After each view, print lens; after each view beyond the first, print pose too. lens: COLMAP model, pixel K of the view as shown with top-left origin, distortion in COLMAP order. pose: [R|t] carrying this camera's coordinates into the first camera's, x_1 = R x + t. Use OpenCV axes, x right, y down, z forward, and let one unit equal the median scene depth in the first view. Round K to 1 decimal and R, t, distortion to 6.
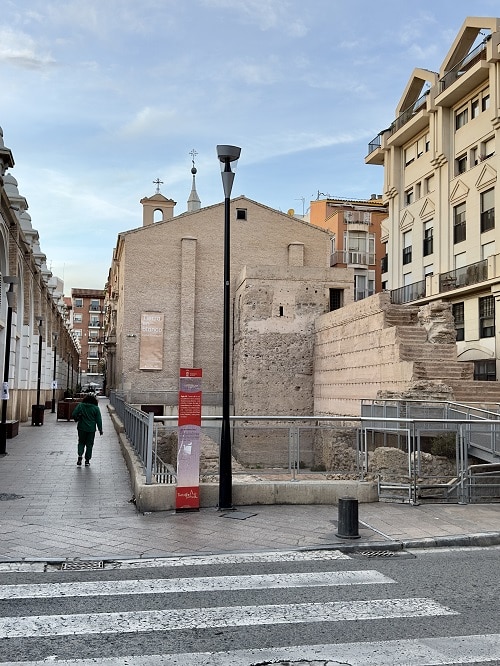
lens RADIAL K [[689.0, 0, 250.0], [0, 689.0, 333.0], [0, 0, 1]] dist [0.155703, -0.002308]
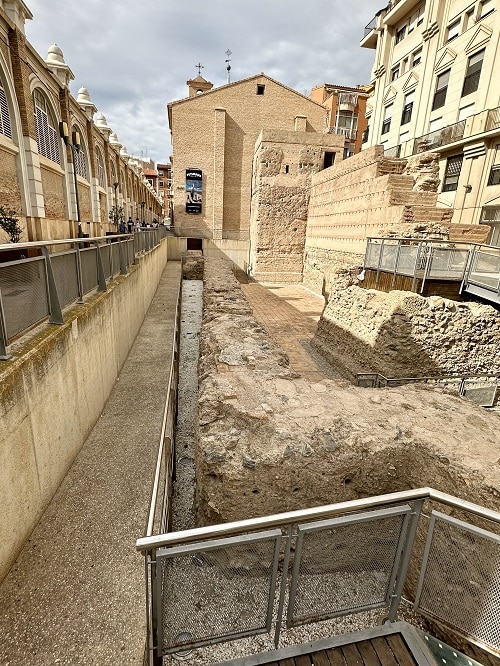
lens RADIAL K [[351.9, 0, 246.6], [0, 351.9, 333.5], [0, 0, 1]] dist [-0.000809, 0.000322]
pose [[0.998610, 0.041371, -0.032651, 0.001893], [-0.027057, 0.934086, 0.356021, 0.025399], [0.045228, -0.354643, 0.933907, 0.244527]]
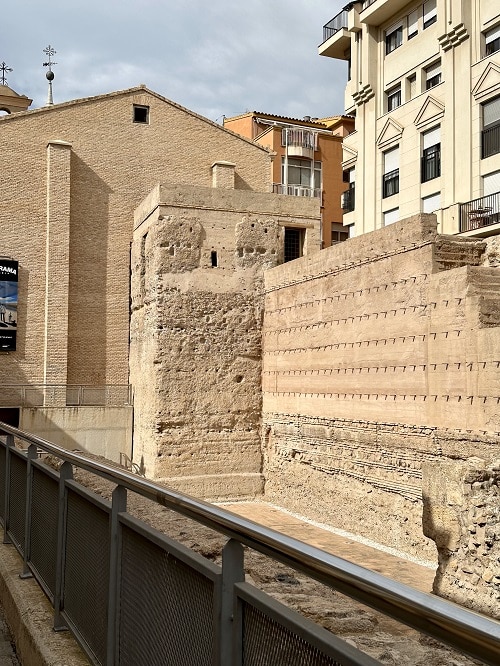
lens RADIAL K [[766.2, 0, 250.4], [0, 766.2, 331.1], [0, 0, 1]] dist [0.183751, -0.417461]
pose [[0.980191, 0.004428, 0.198006, -0.063438], [-0.007573, 0.999857, 0.015129, 0.024736], [-0.197911, -0.016329, 0.980084, 0.289798]]
